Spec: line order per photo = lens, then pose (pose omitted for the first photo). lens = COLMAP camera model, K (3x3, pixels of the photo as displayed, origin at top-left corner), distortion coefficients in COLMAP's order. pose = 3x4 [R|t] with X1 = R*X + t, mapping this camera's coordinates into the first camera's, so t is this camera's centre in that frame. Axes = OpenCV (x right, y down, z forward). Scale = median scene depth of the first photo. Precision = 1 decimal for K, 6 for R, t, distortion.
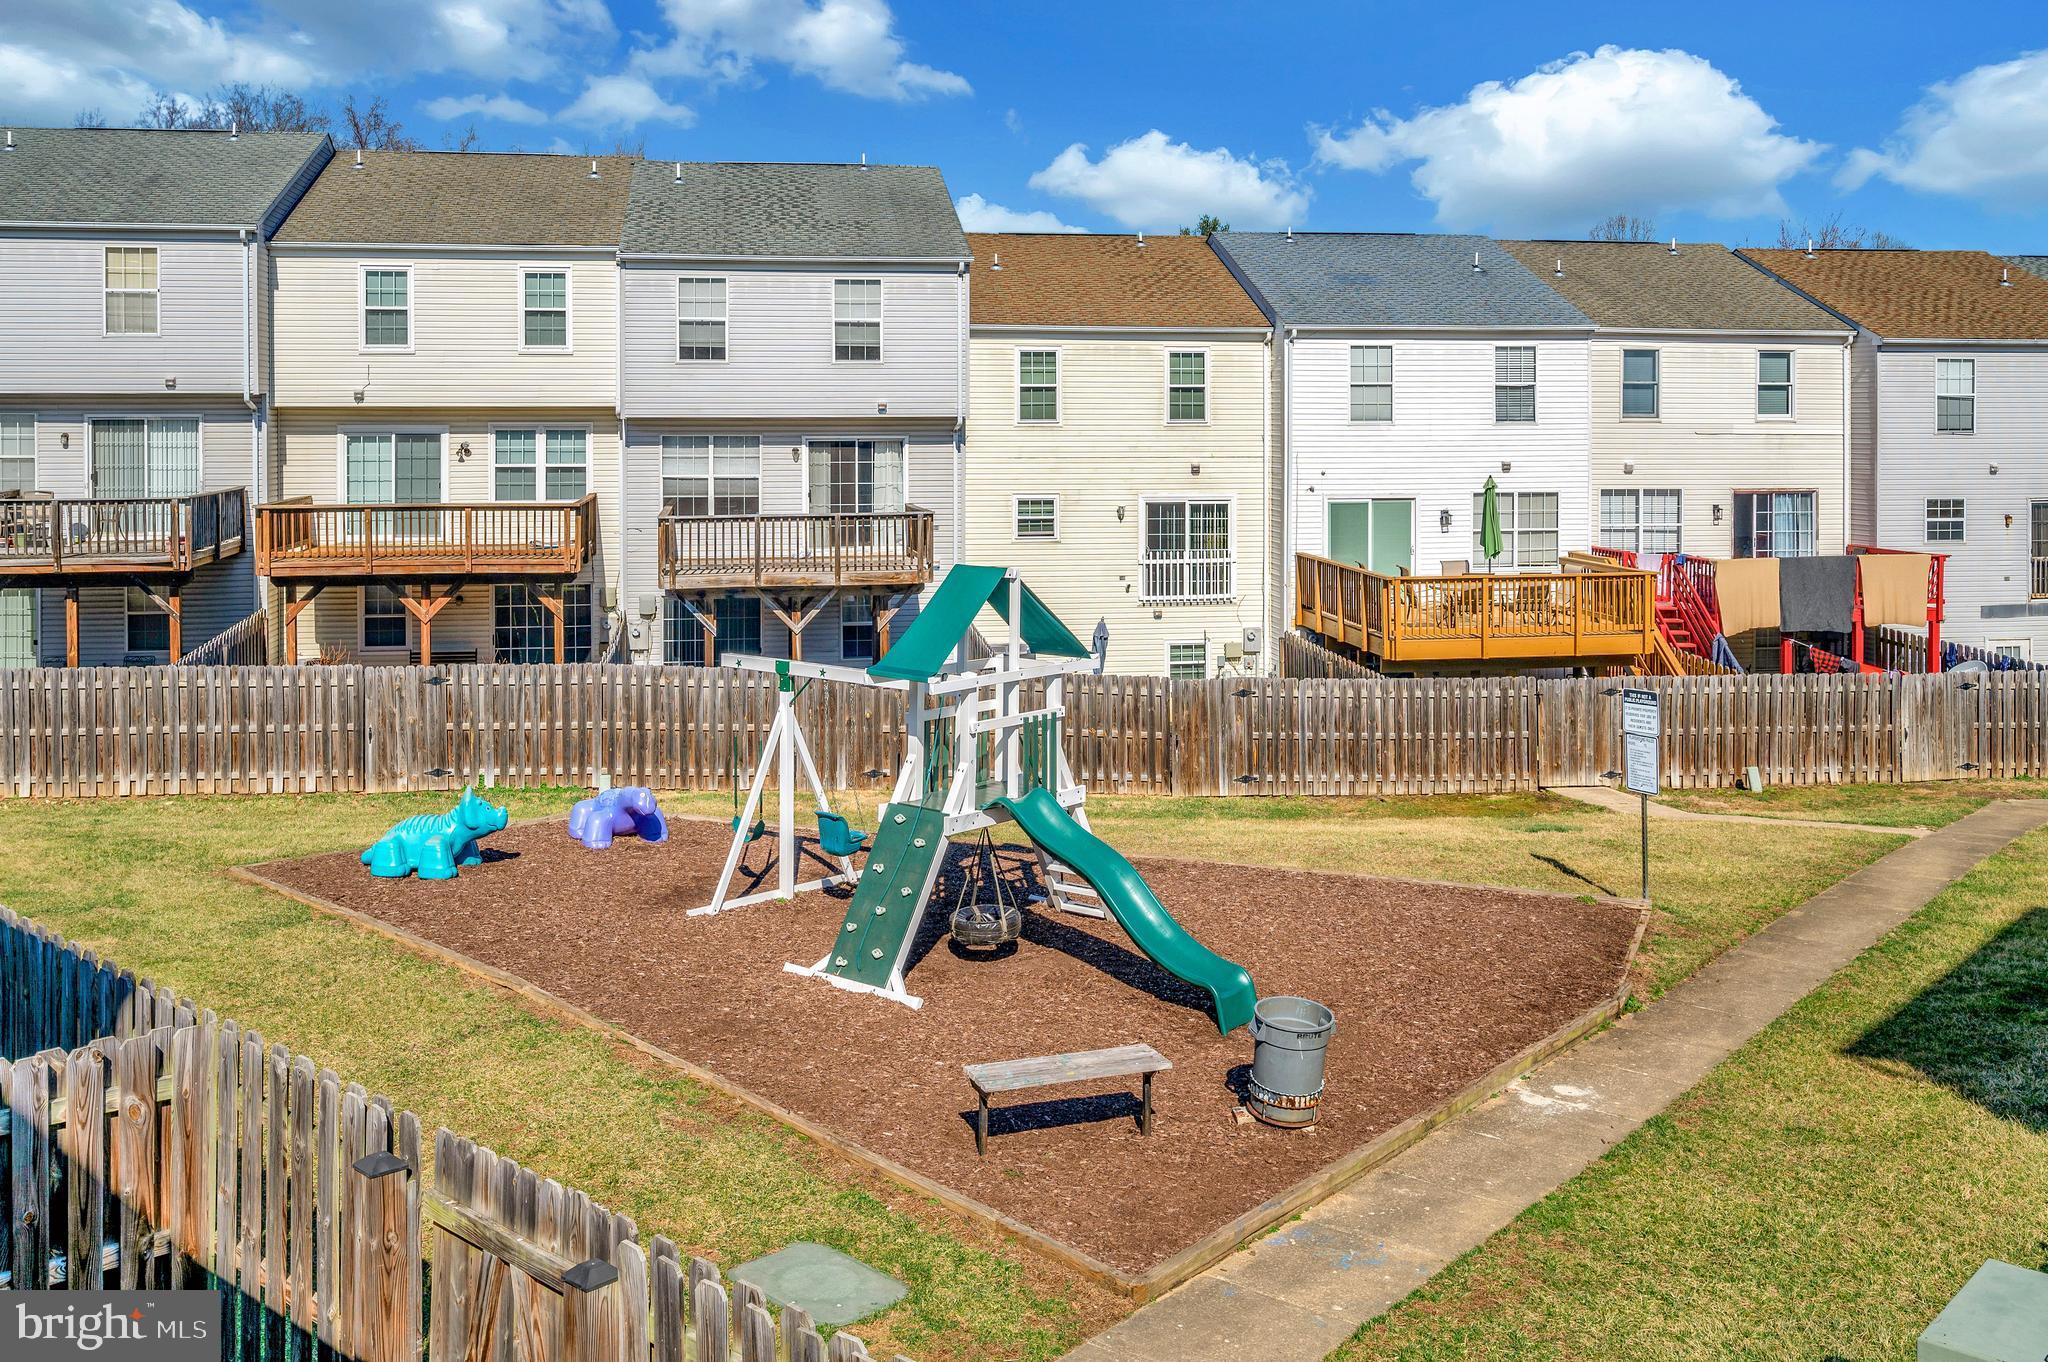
lens RADIAL K [[1868.8, 0, 1047.5], [0, 1868.8, 421.8], [0, 0, 1]] dist [-0.007952, 0.021072]
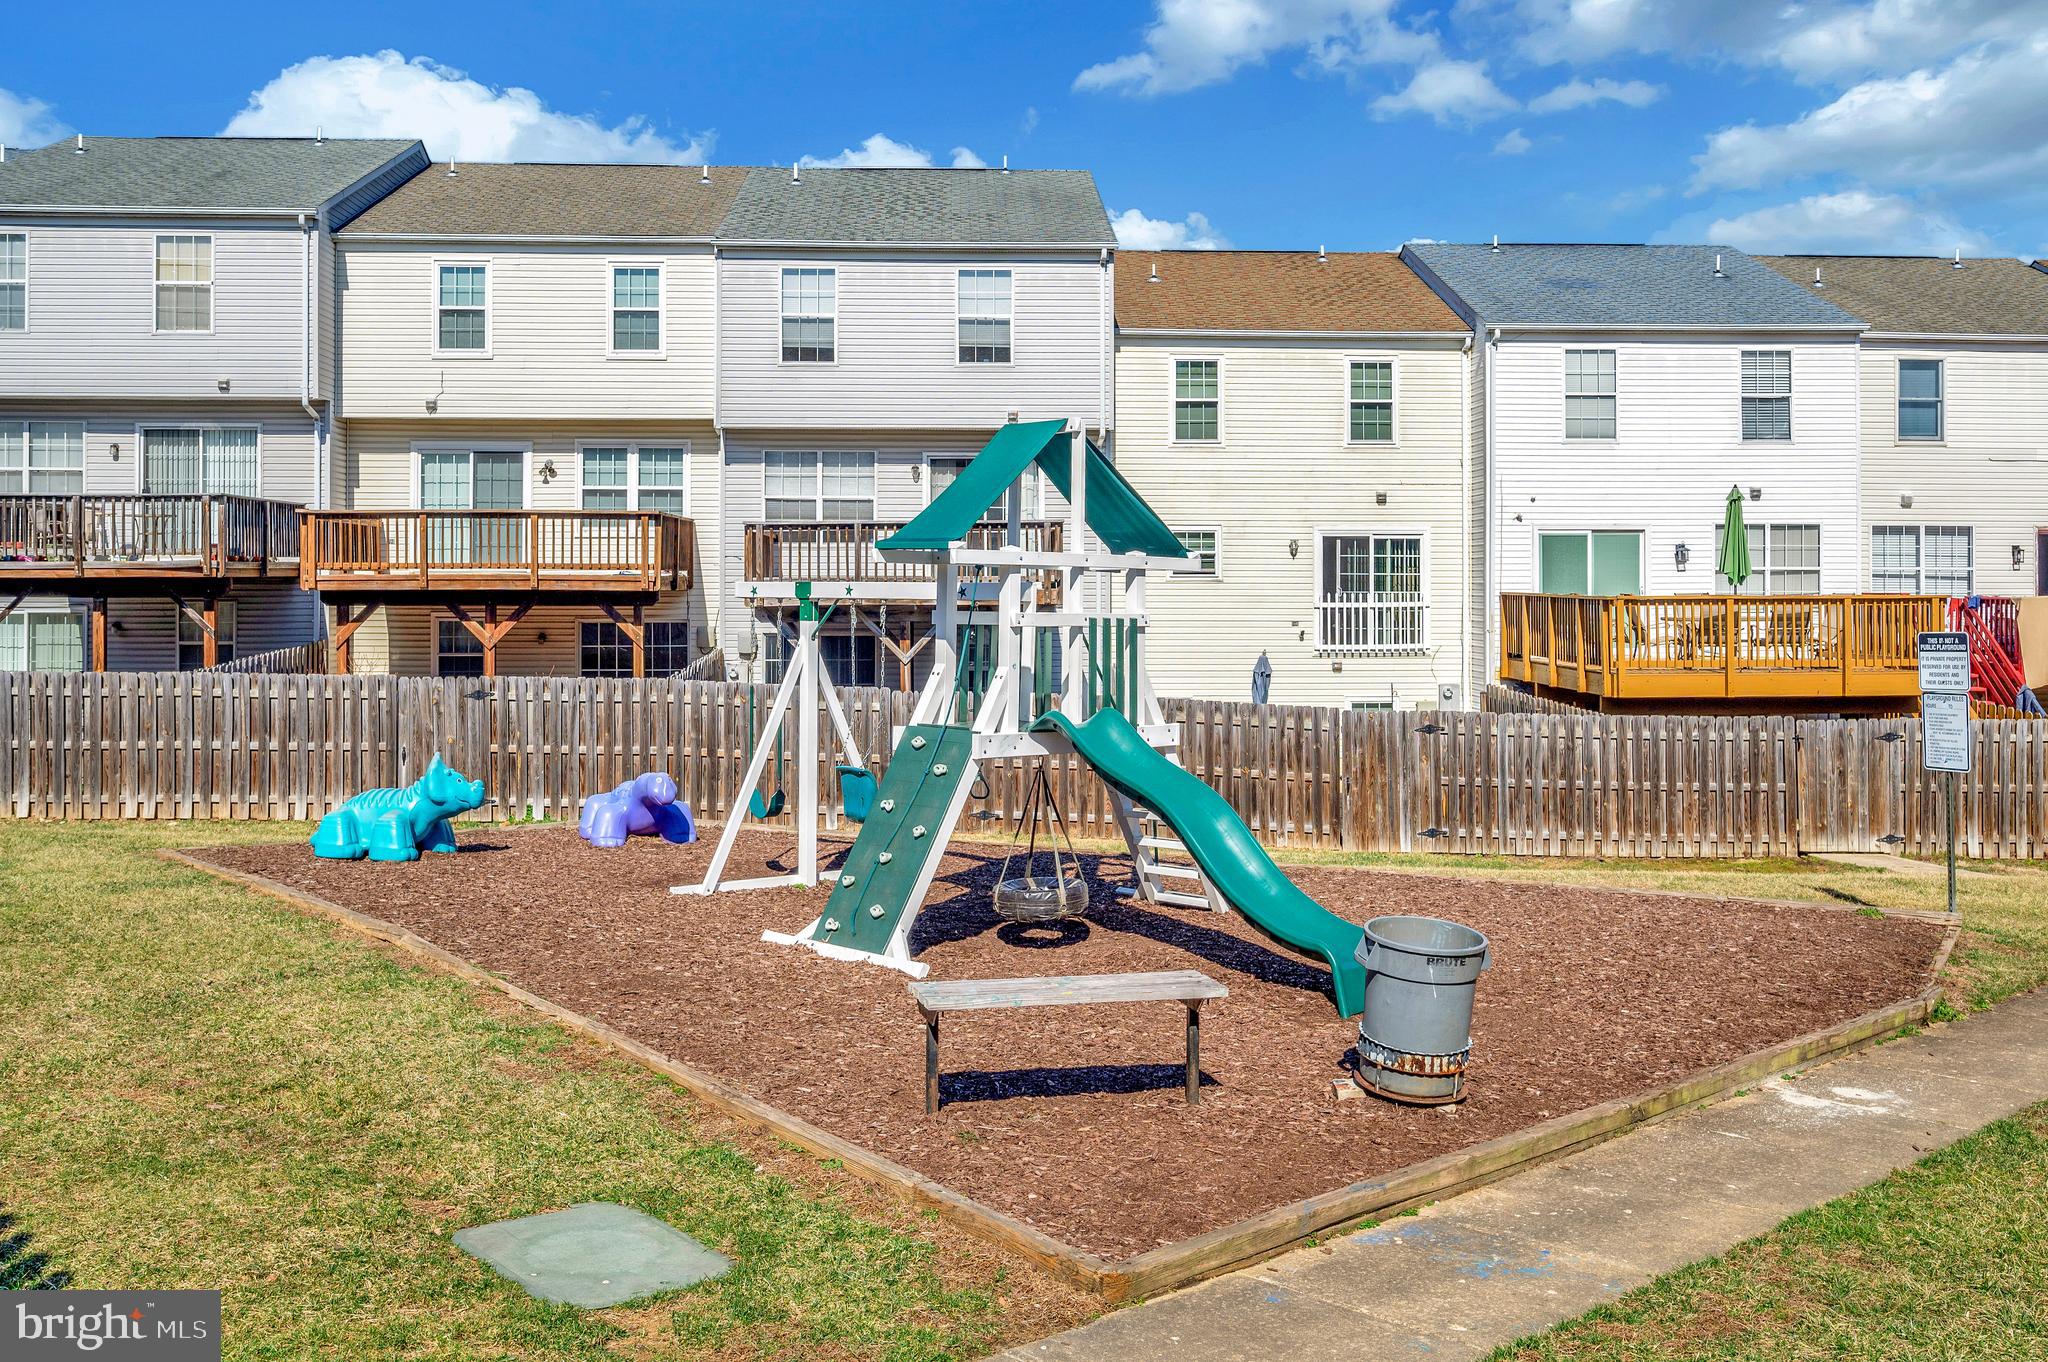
lens RADIAL K [[1738.5, 0, 1126.2], [0, 1738.5, 678.9], [0, 0, 1]] dist [-0.004974, 0.008552]
pose [[0.994282, -0.000846, -0.106786, 0.050225], [-0.001100, 0.999834, -0.018164, 0.128927], [0.106784, 0.018178, 0.994116, 0.205284]]
